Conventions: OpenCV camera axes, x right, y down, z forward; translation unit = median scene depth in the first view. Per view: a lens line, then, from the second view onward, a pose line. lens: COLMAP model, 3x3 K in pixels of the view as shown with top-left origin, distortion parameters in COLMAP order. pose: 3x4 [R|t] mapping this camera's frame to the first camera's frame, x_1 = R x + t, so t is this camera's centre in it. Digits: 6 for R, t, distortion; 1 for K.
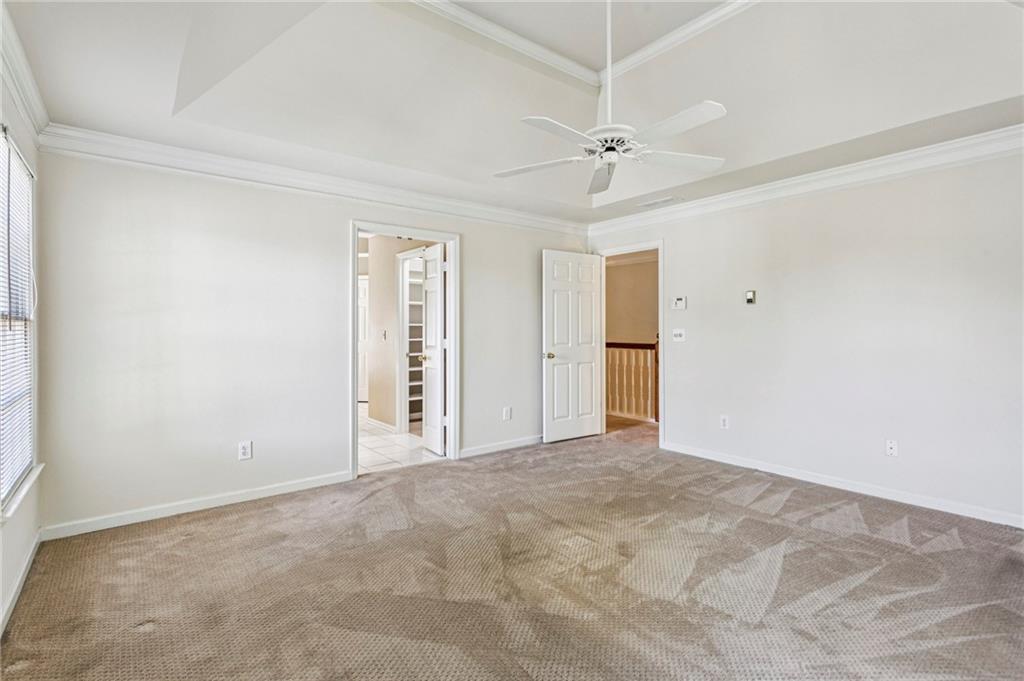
lens RADIAL K [[488.1, 0, 509.2], [0, 488.1, 336.0], [0, 0, 1]] dist [-0.001201, -0.000286]
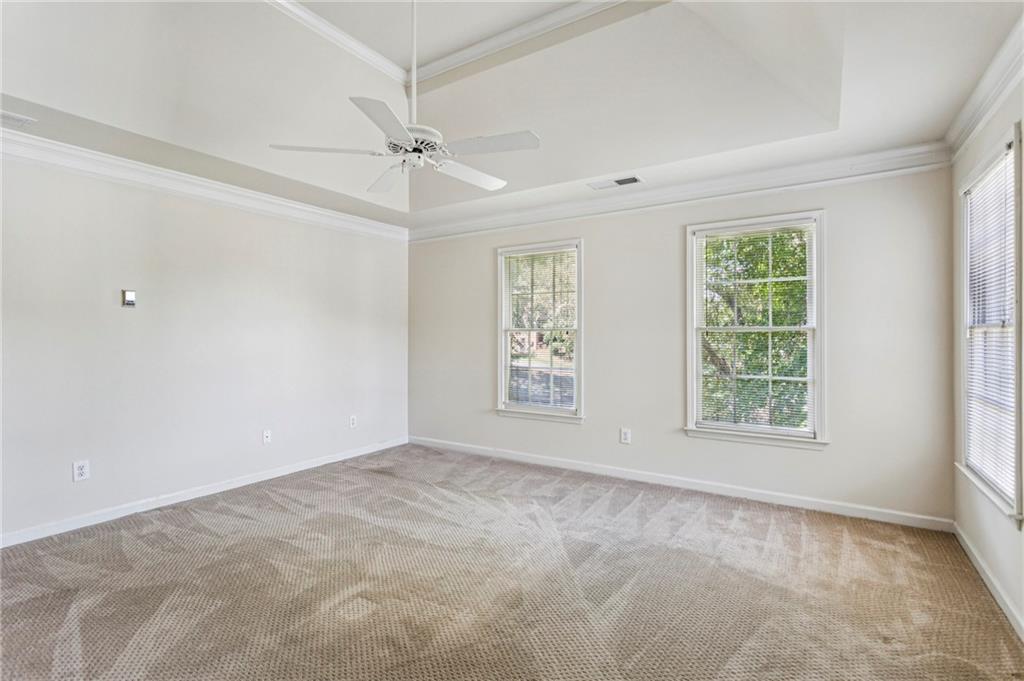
lens RADIAL K [[488.1, 0, 509.2], [0, 488.1, 336.0], [0, 0, 1]] dist [-0.001201, -0.000286]
pose [[-0.316361, 0.000384, 0.948639, -0.648499], [0.024546, 0.999668, 0.007781, -0.012587], [-0.948321, 0.025747, -0.316265, 0.964913]]
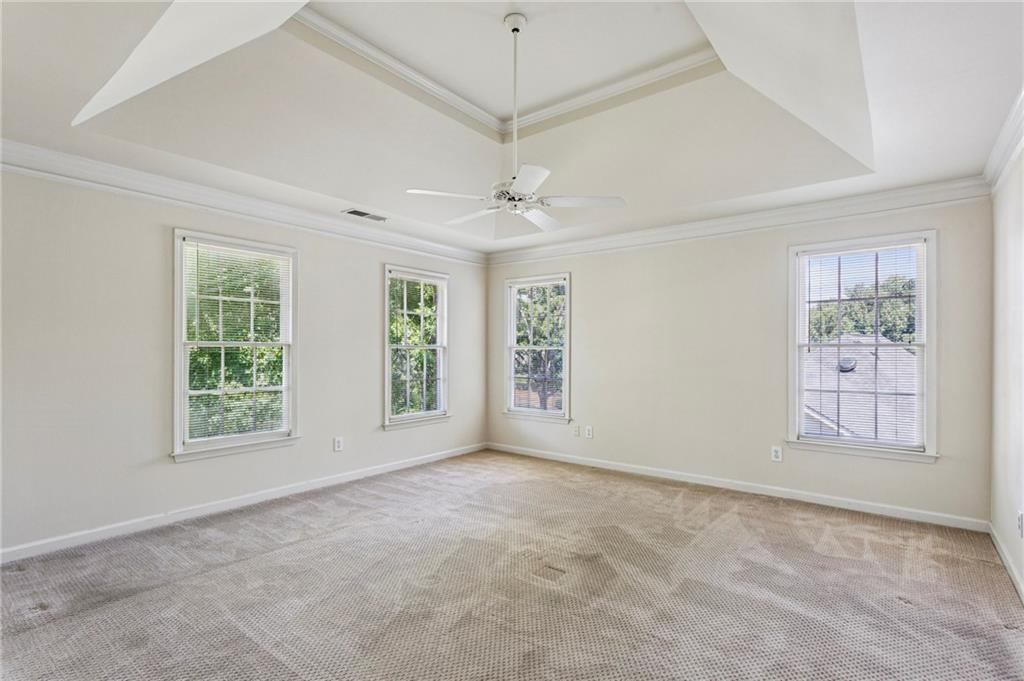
lens RADIAL K [[491.4, 0, 508.8], [0, 491.4, 354.8], [0, 0, 1]] dist [-0.000587, 0.000043]
pose [[-0.972731, 0.001224, -0.231933, 0.443875], [-0.006627, 0.999431, 0.033069, -0.037806], [0.231842, 0.033704, -0.972169, 1.833876]]
